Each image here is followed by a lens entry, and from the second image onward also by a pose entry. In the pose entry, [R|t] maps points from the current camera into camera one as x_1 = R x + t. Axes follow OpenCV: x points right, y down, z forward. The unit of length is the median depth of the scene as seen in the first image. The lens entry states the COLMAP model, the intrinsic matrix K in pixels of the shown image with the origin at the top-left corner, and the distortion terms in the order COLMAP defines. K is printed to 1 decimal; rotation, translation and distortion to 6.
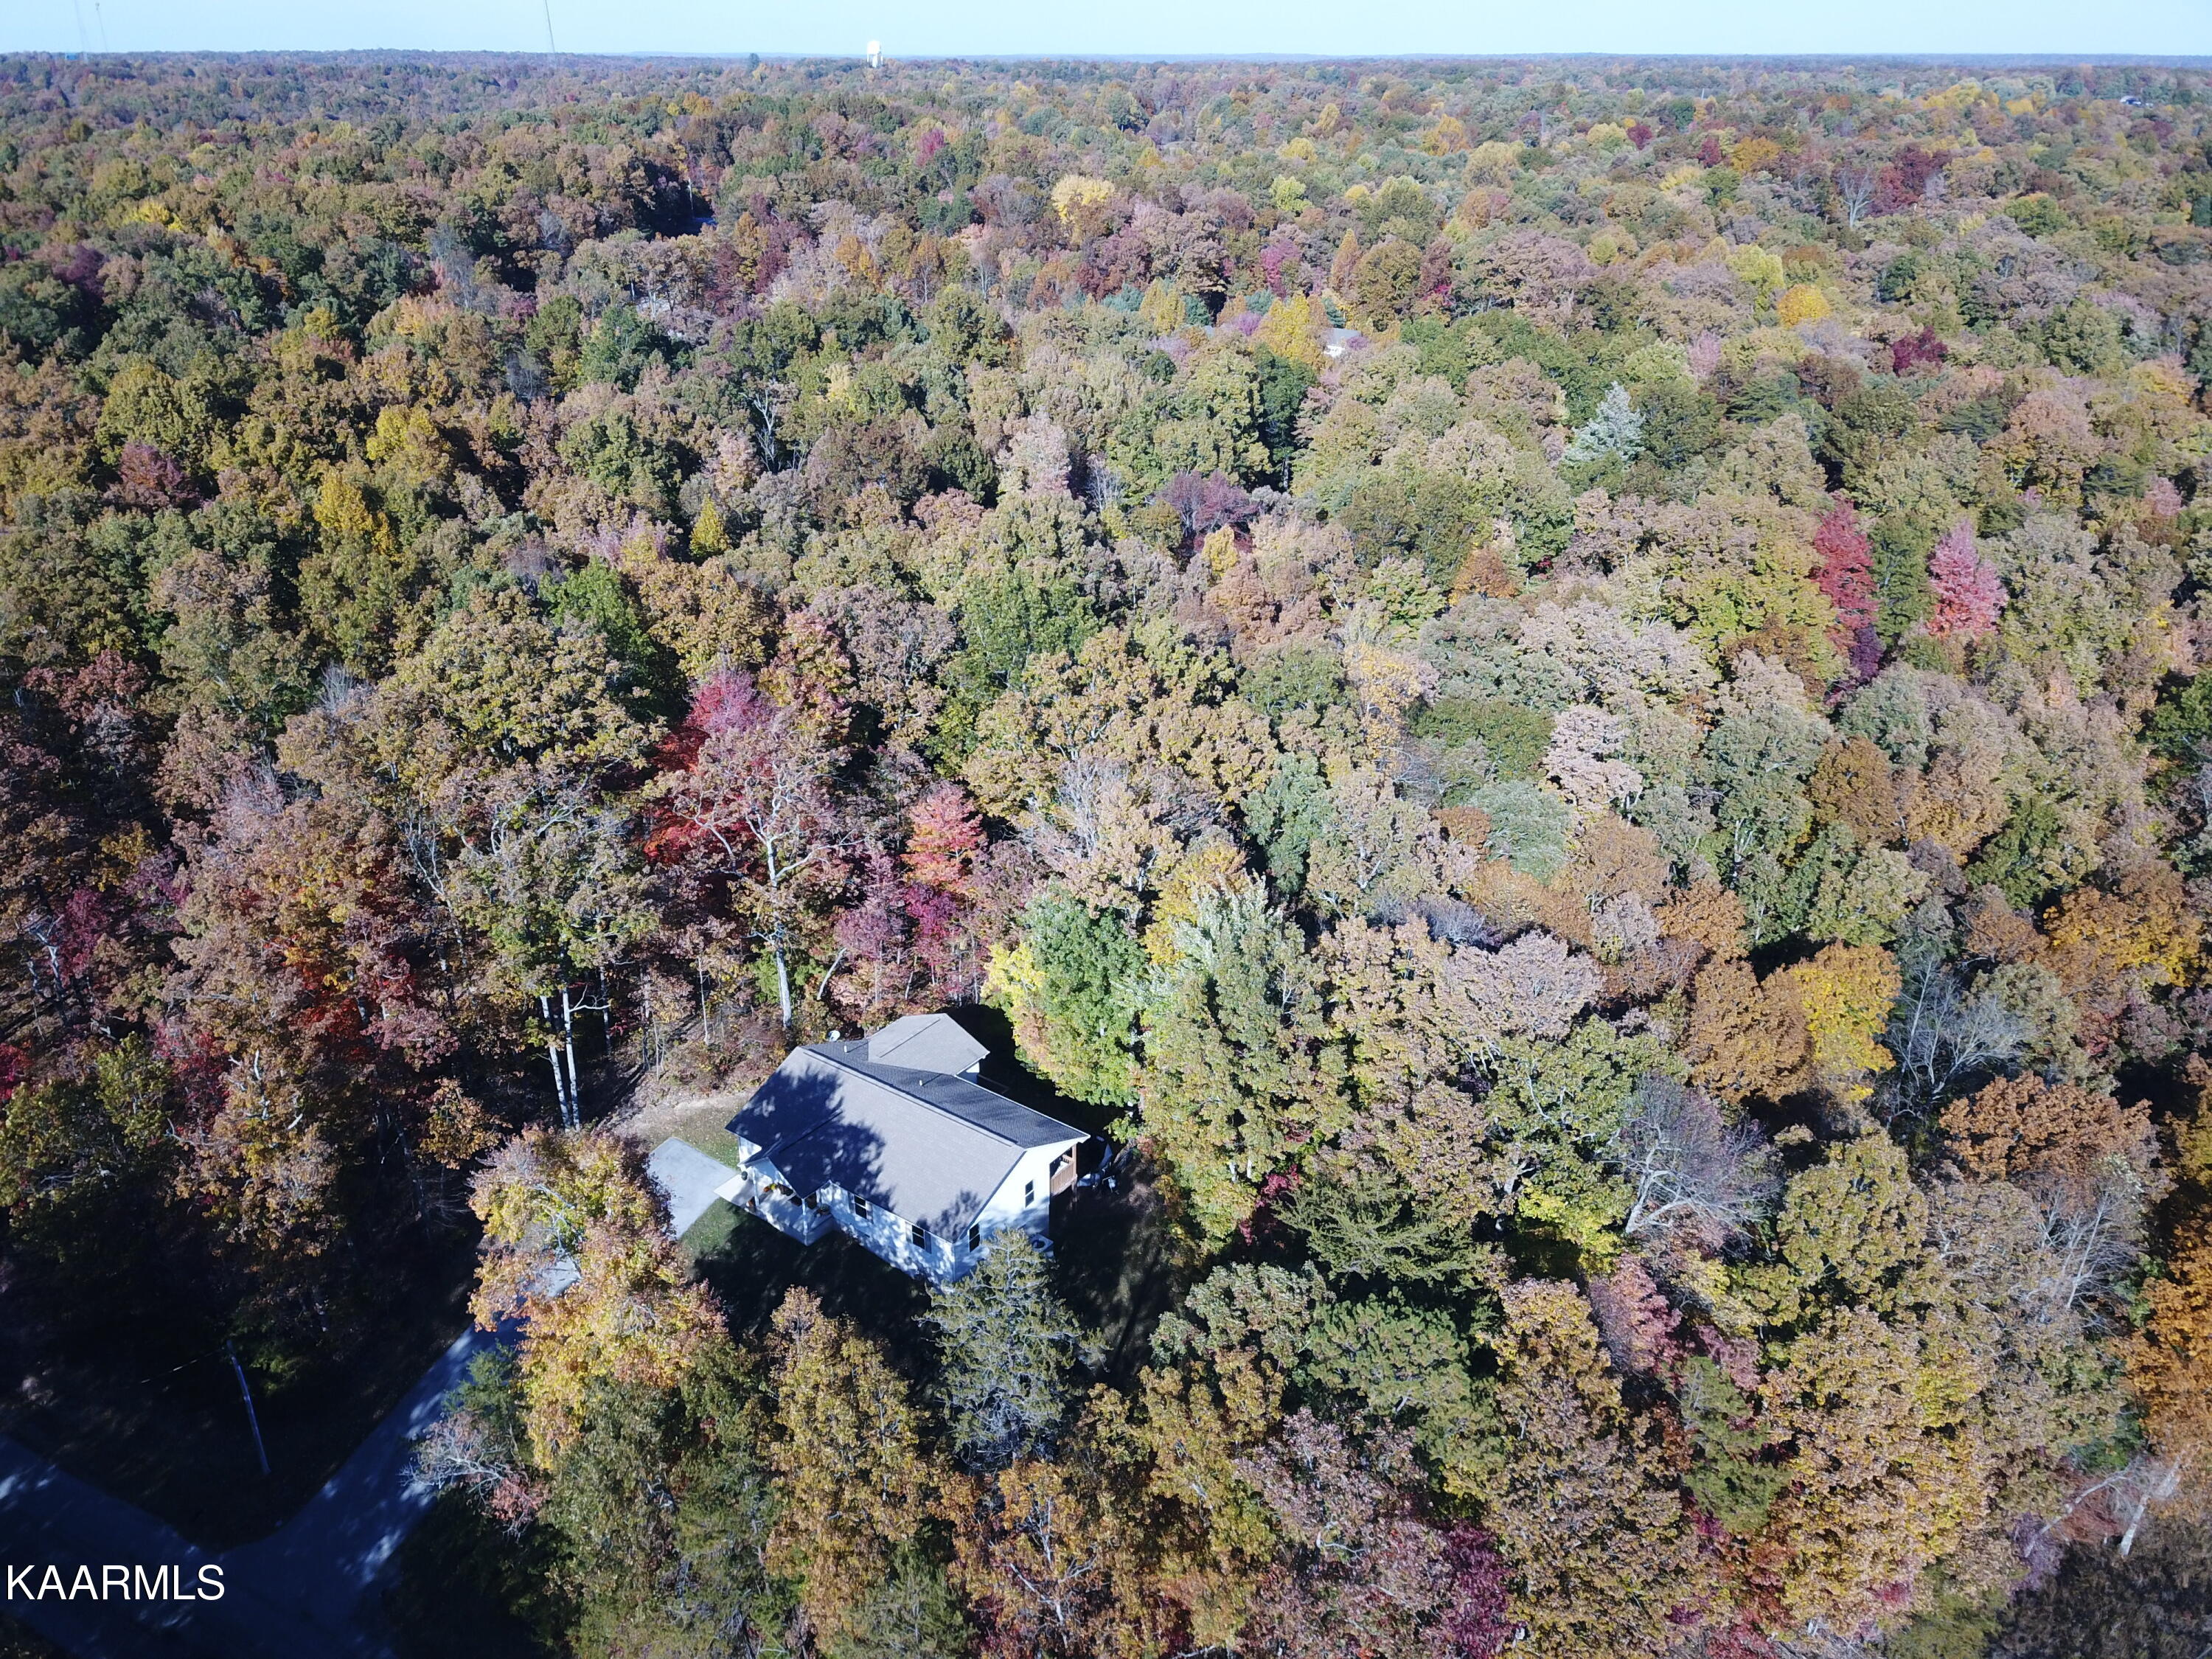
lens RADIAL K [[1699.5, 0, 1106.0], [0, 1699.5, 829.5], [0, 0, 1]] dist [0.036731, -0.025906]
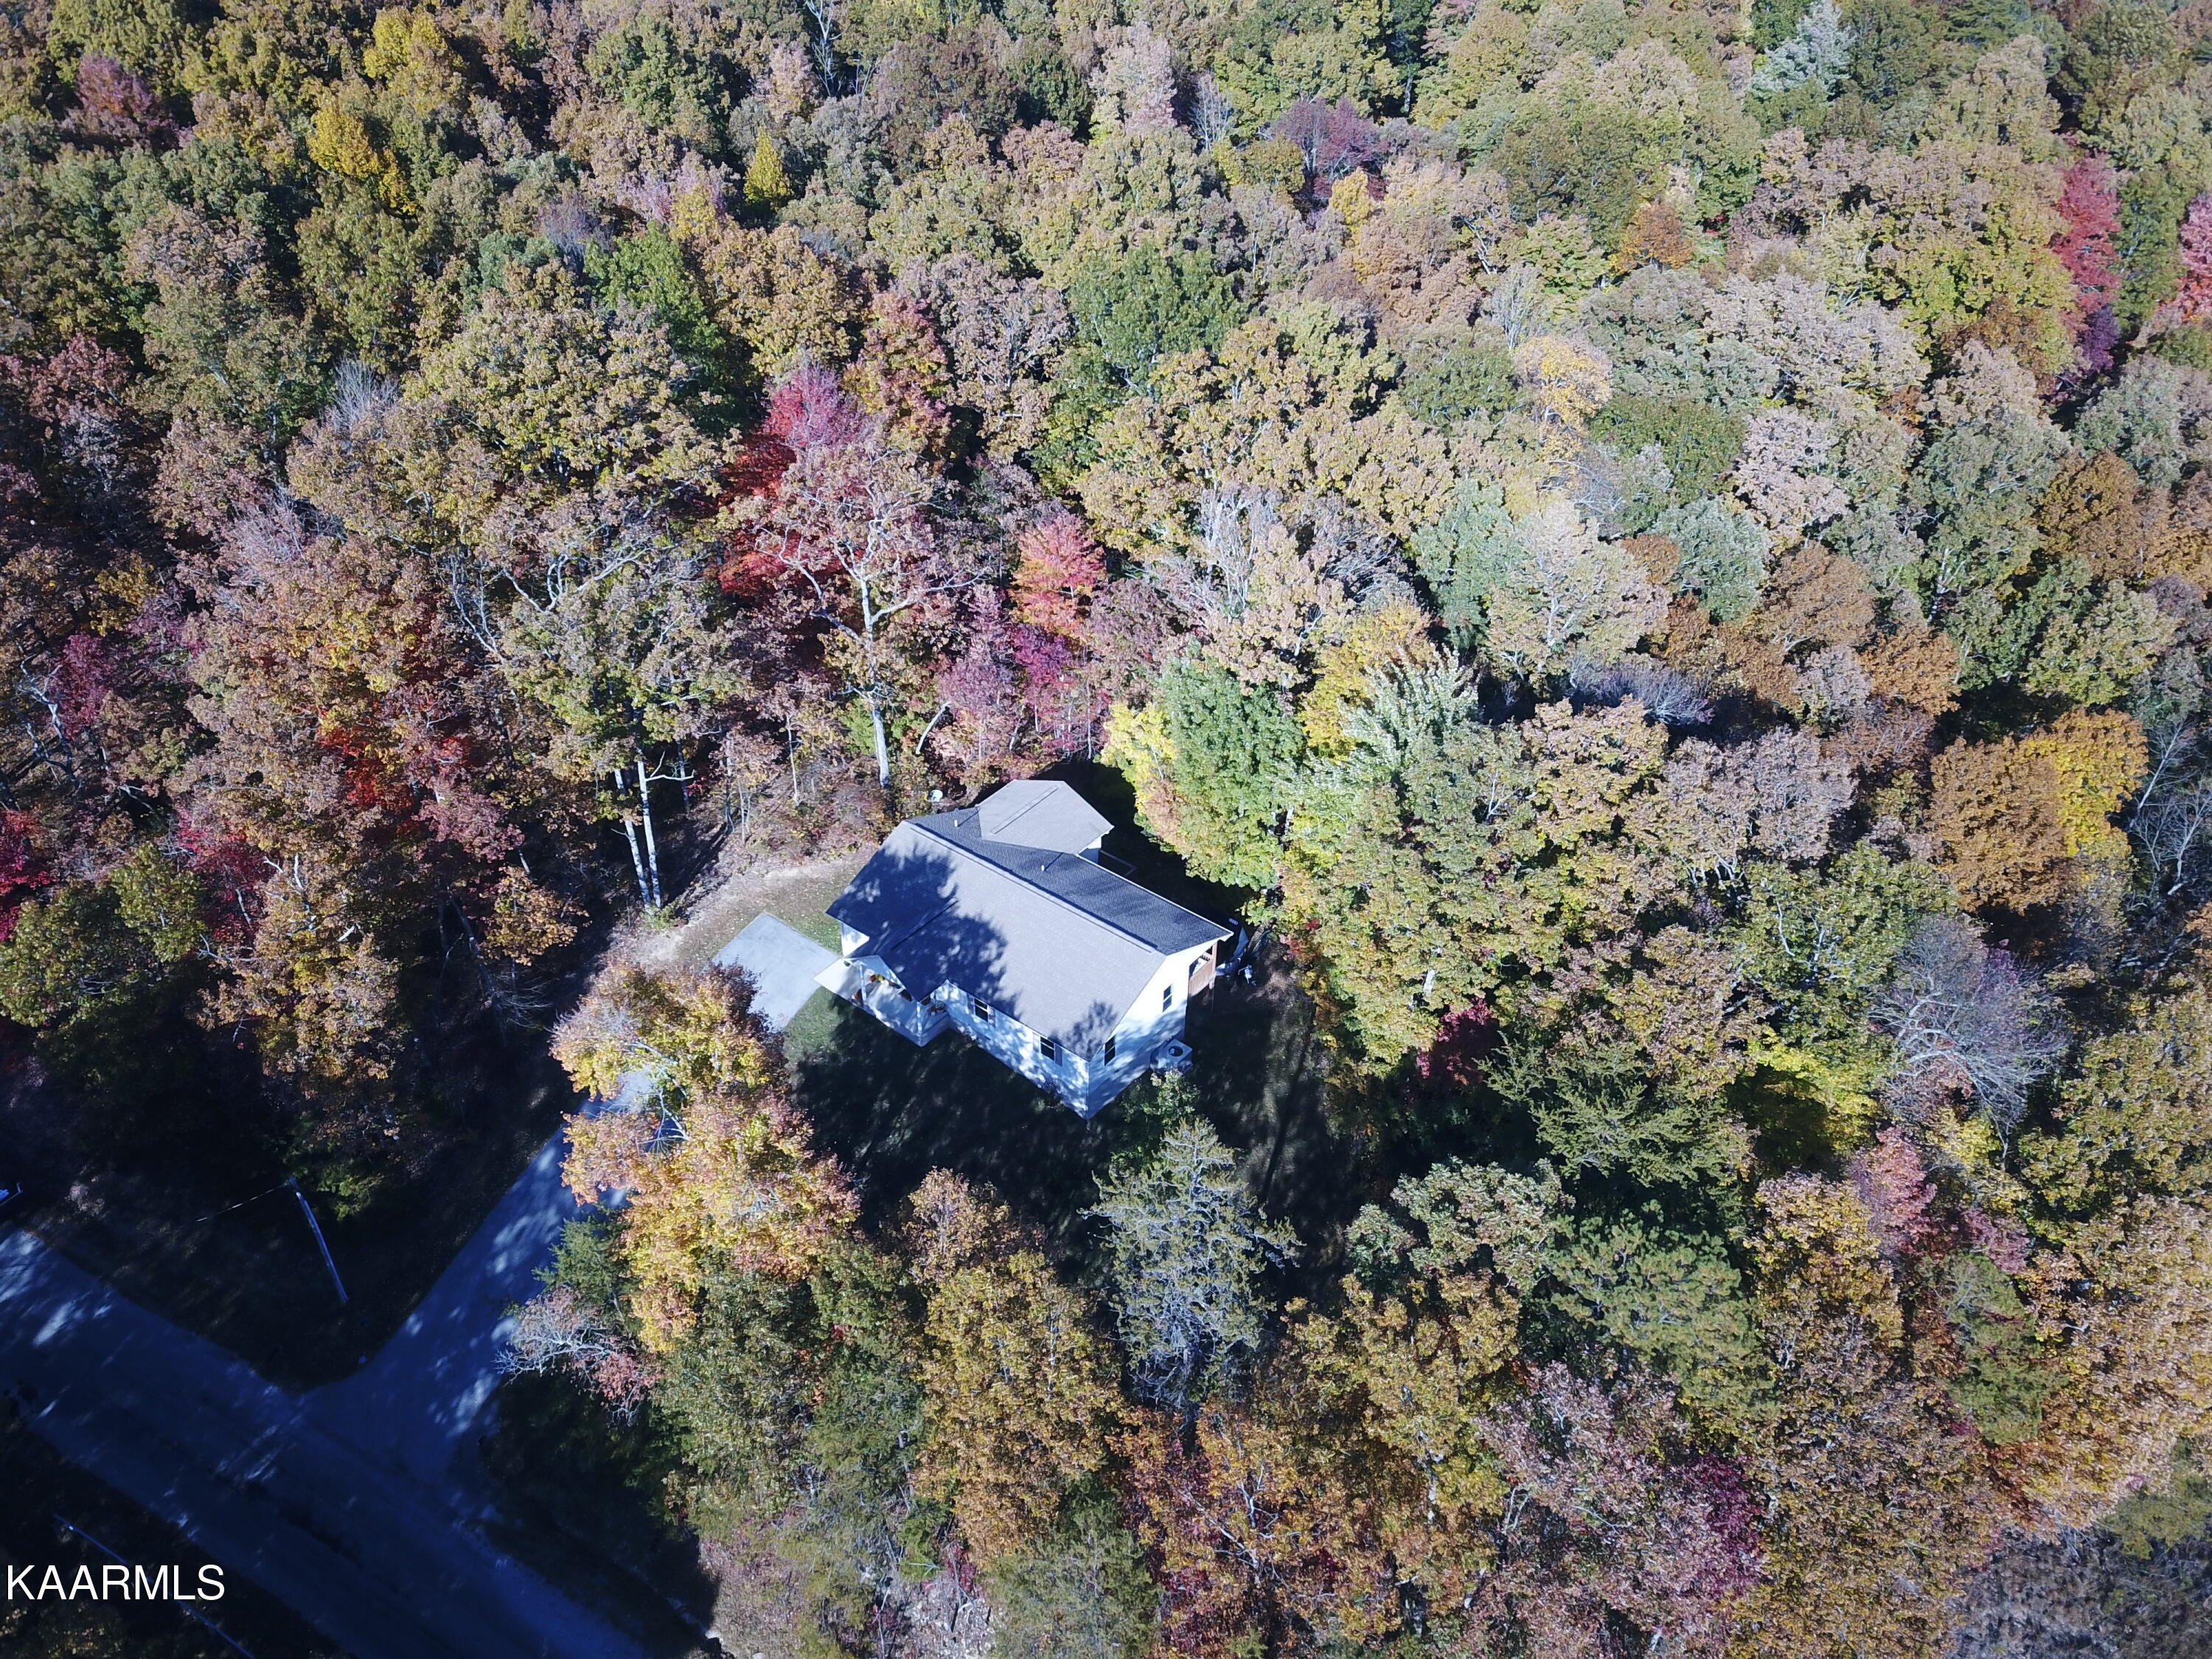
lens RADIAL K [[1699.5, 0, 1106.0], [0, 1699.5, 829.5], [0, 0, 1]] dist [0.036731, -0.025906]
pose [[0.999611, 0.022917, -0.015904, -0.056795], [-0.019019, 0.976998, 0.212400, -0.052988], [0.020406, -0.212015, 0.977053, 0.128441]]
